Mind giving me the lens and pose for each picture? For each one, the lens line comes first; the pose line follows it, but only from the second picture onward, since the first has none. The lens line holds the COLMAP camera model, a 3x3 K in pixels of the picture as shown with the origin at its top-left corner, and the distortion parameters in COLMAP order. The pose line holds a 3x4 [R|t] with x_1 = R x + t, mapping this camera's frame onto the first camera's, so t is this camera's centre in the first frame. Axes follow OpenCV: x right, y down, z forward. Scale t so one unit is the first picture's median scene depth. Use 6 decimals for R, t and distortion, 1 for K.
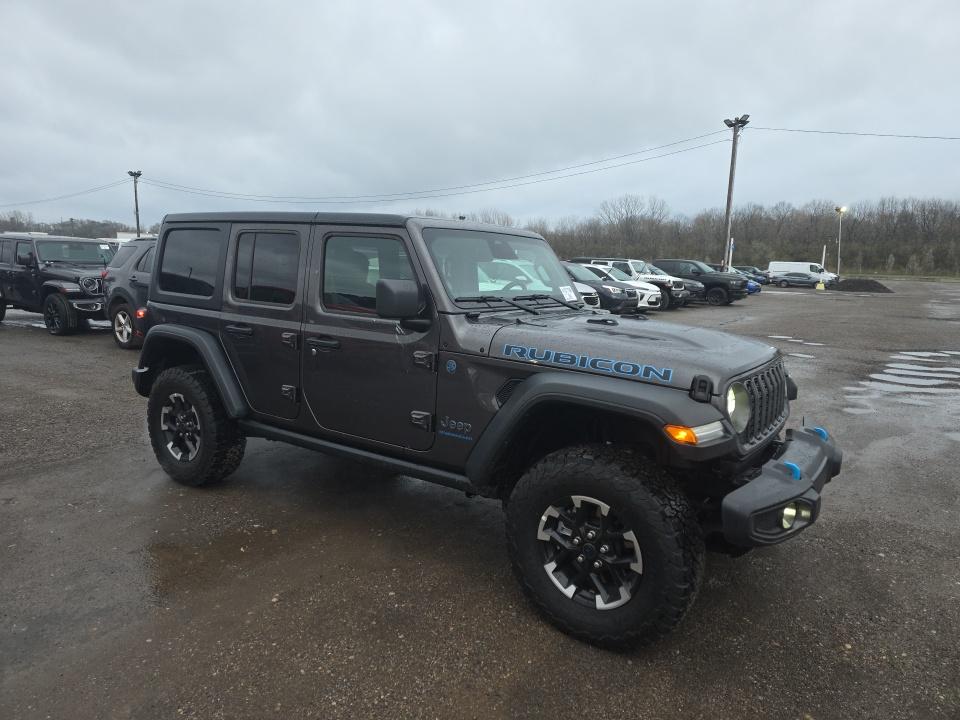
lens RADIAL K [[644.1, 0, 479.3], [0, 644.1, 353.5], [0, 0, 1]] dist [0.094816, -0.089532]
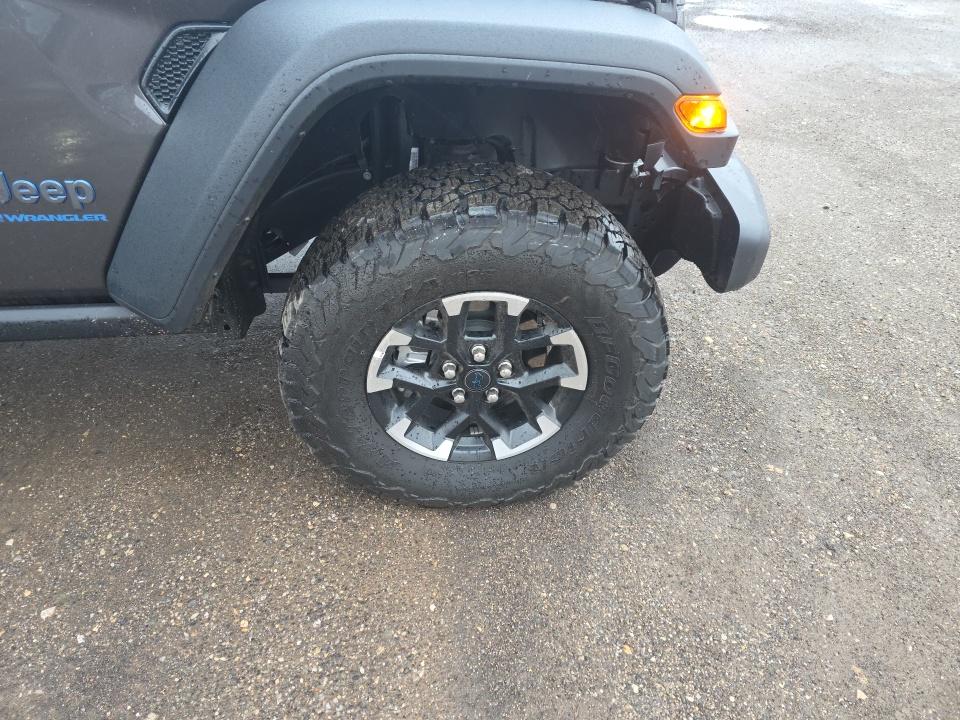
lens RADIAL K [[644.1, 0, 479.3], [0, 644.1, 353.5], [0, 0, 1]] dist [0.094816, -0.089532]
pose [[0.760767, -0.385075, 0.522448, -0.078713], [0.073777, 0.851064, 0.519853, 0.015888], [-0.644819, -0.356942, 0.675871, 0.578177]]
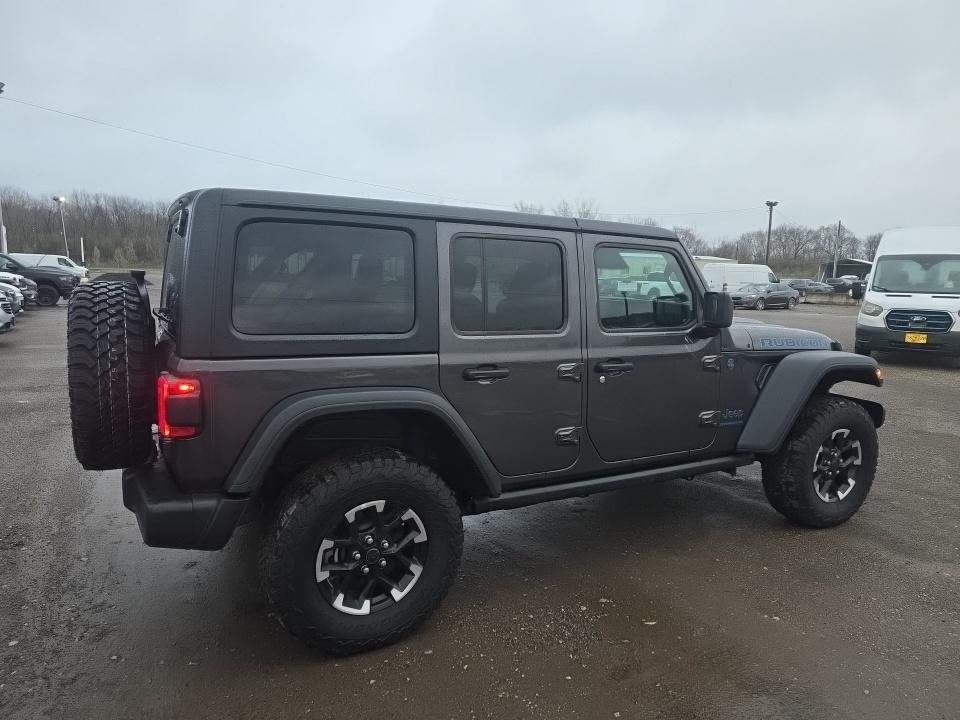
lens RADIAL K [[623.9, 0, 480.0], [0, 623.9, 360.0], [0, 0, 1]] dist [0.090732, -0.000370]
pose [[0.442716, -0.141682, 0.885398, -1.283188], [0.120022, 0.987915, 0.098074, -0.156677], [-0.888593, 0.062849, 0.454370, 0.908919]]
